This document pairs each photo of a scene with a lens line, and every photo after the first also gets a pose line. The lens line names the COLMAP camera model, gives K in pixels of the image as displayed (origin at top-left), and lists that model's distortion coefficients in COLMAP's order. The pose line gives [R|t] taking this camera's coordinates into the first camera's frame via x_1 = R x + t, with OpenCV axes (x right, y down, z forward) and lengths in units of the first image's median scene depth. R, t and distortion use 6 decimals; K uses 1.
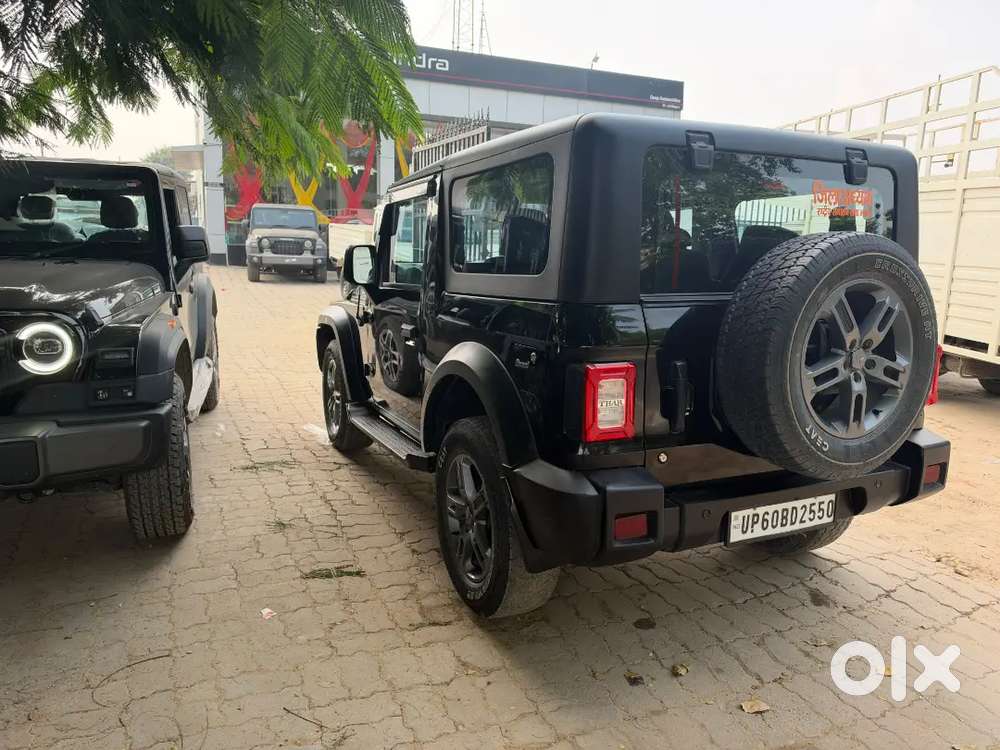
lens RADIAL K [[740.3, 0, 505.3], [0, 740.3, 377.9], [0, 0, 1]] dist [0.005492, -0.035577]
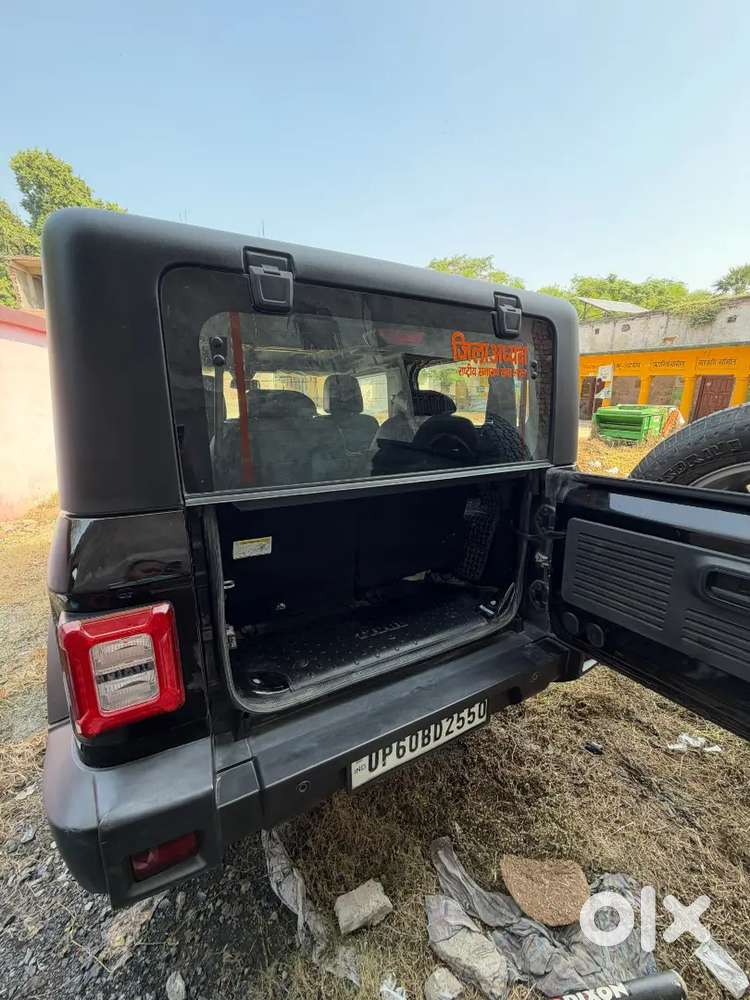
lens RADIAL K [[394.8, 0, 385.6], [0, 394.8, 505.3], [0, 0, 1]] dist [0.010404, 0.000033]
pose [[0.997243, -0.033324, 0.066307, 0.275426], [0.028718, 0.997186, 0.069245, -0.099938], [-0.068428, -0.067150, 0.995394, 0.502702]]
